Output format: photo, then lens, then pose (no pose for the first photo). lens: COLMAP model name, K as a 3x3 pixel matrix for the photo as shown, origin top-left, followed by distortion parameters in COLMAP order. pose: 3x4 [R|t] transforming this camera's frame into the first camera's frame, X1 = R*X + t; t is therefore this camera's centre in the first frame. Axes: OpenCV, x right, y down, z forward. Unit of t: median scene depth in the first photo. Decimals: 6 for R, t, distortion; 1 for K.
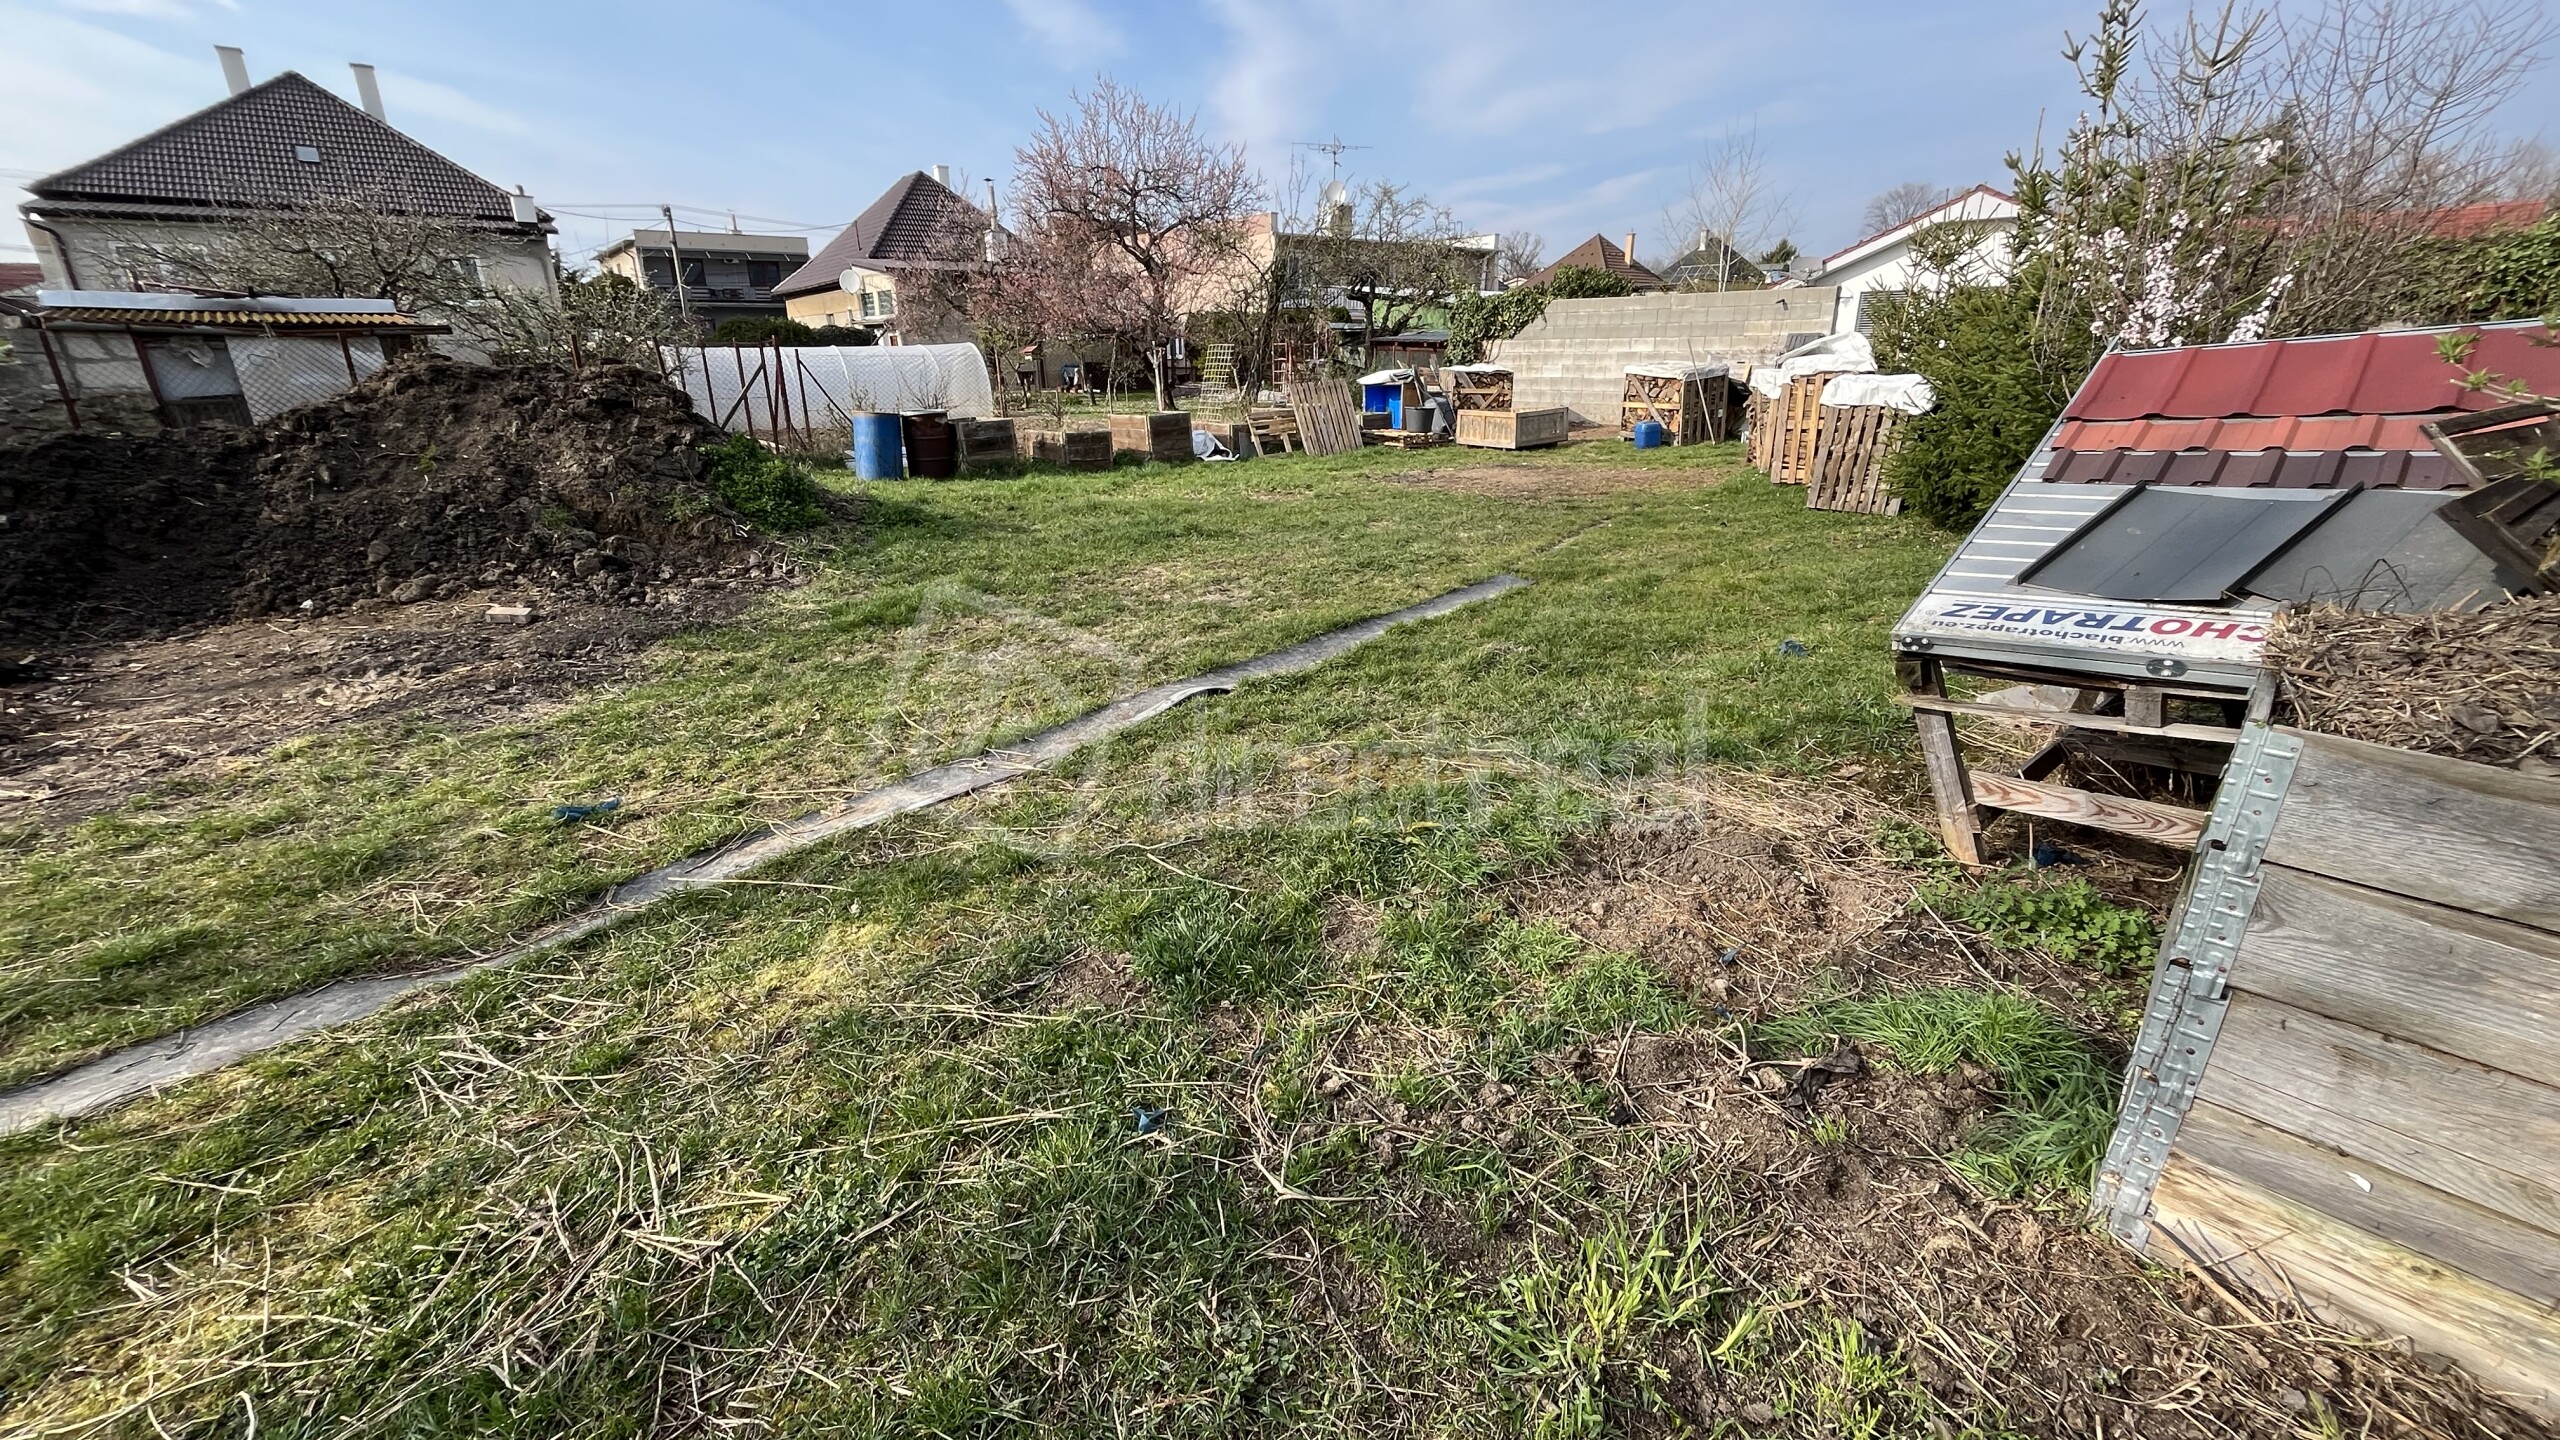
lens RADIAL K [[1034.8, 0, 1283.6], [0, 1034.8, 704.2], [0, 0, 1]] dist [0.000779, -0.000271]
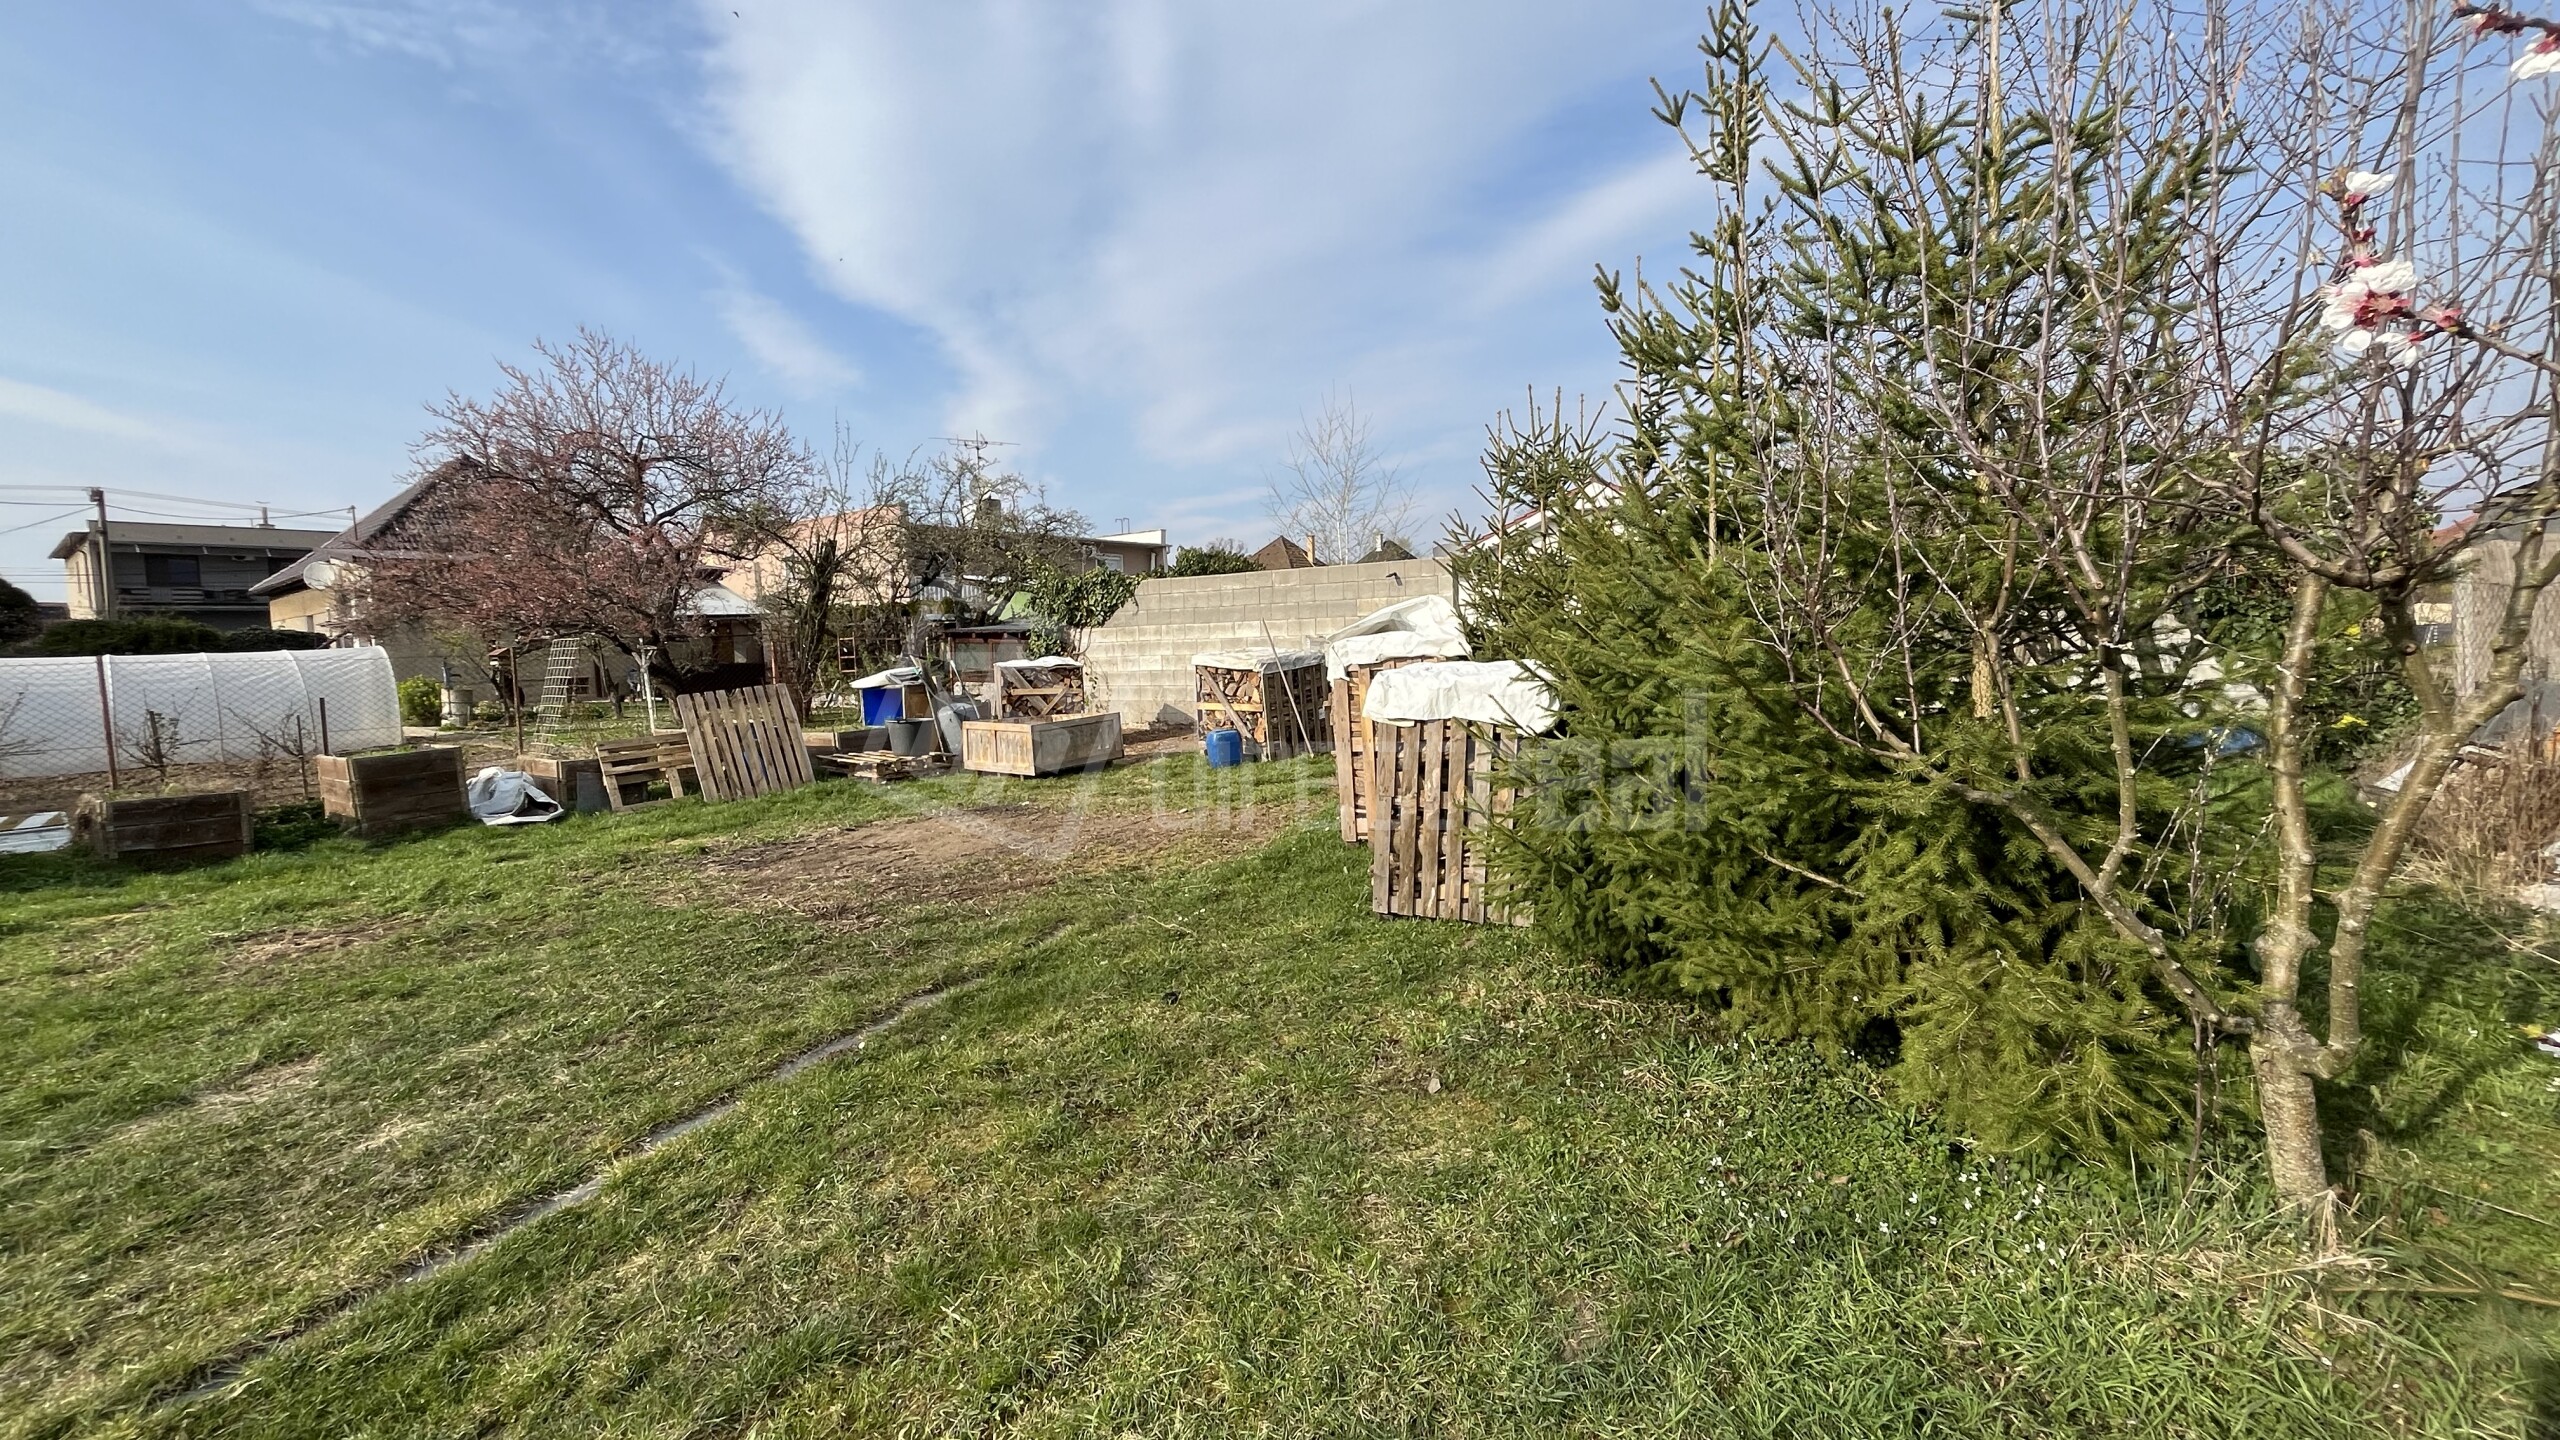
lens RADIAL K [[1031.8, 0, 1285.7], [0, 1031.8, 715.9], [0, 0, 1]] dist [-0.002192, 0.000114]
pose [[0.968316, -0.037796, 0.246850, 0.213932], [0.100118, 0.964318, -0.245086, -0.102229], [-0.228778, 0.262035, 0.937549, 0.318138]]
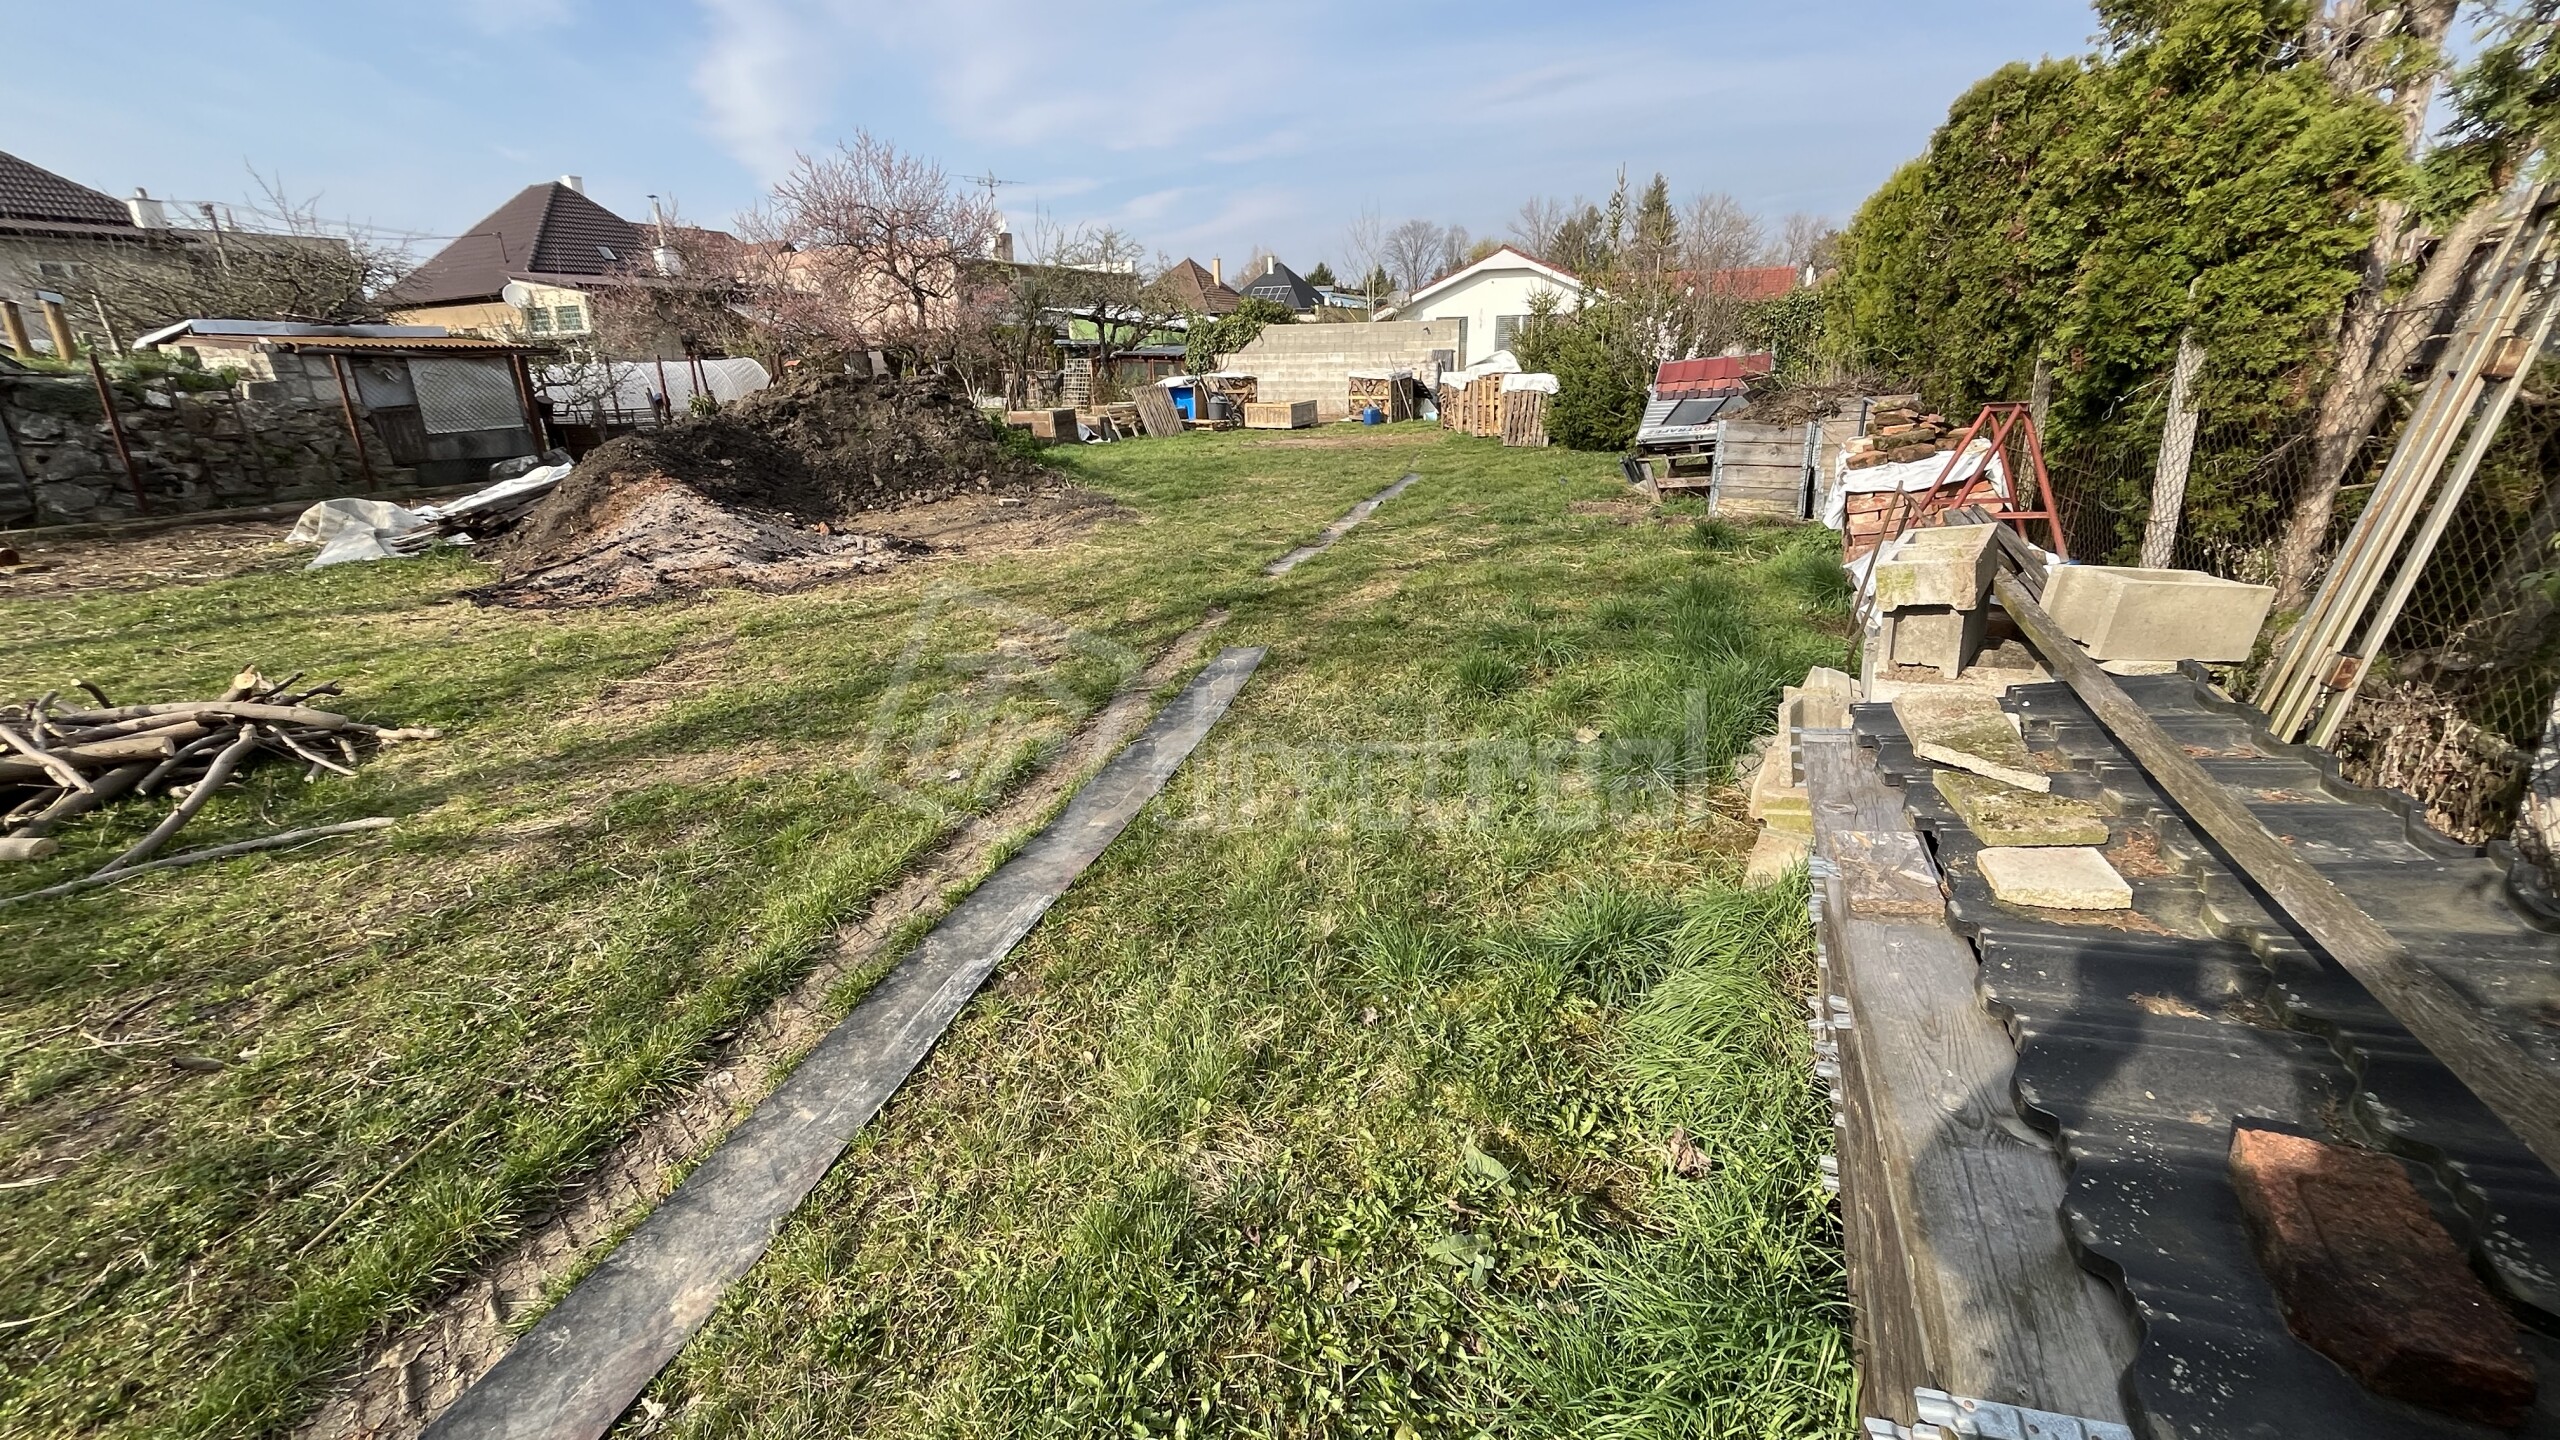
lens RADIAL K [[1034.8, 0, 1283.6], [0, 1034.8, 704.2], [0, 0, 1]] dist [0.000779, -0.000271]
pose [[0.921851, -0.127706, 0.365899, -0.372064], [0.131116, 0.991244, 0.015629, 0.117598], [-0.364691, 0.033568, 0.930523, -0.353044]]
